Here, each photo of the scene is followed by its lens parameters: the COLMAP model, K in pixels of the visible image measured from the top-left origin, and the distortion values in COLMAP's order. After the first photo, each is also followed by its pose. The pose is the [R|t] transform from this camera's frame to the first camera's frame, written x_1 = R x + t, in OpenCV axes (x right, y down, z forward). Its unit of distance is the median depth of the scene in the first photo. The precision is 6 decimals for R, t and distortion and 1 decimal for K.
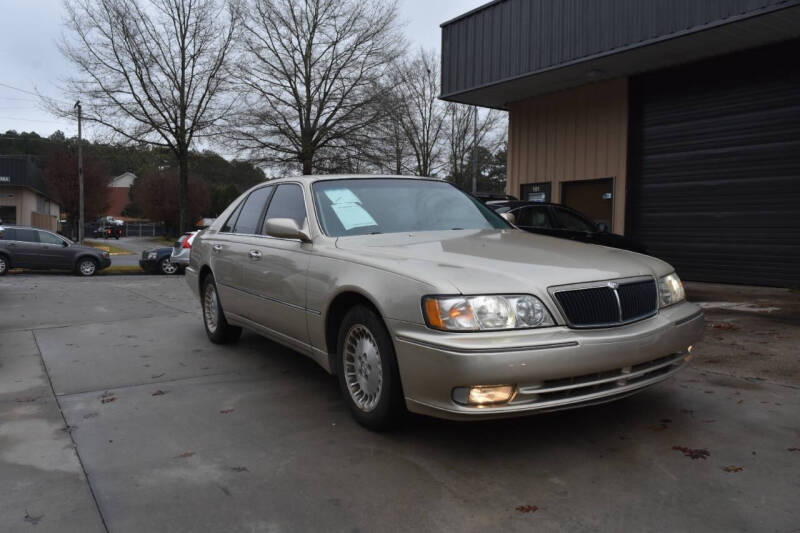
lens RADIAL K [[639.3, 0, 400.0], [0, 639.3, 266.5], [0, 0, 1]] dist [-0.084232, 0.011340]
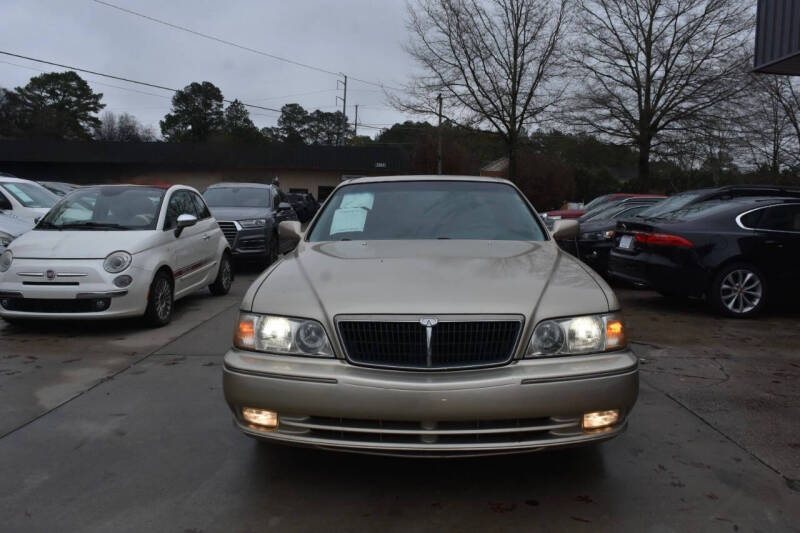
lens RADIAL K [[639.3, 0, 400.0], [0, 639.3, 266.5], [0, 0, 1]] dist [-0.084232, 0.011340]
pose [[0.826221, 0.074254, -0.558432, 0.101904], [-0.058940, 0.997229, 0.045397, -0.010412], [0.560255, -0.004594, 0.828307, 0.037659]]
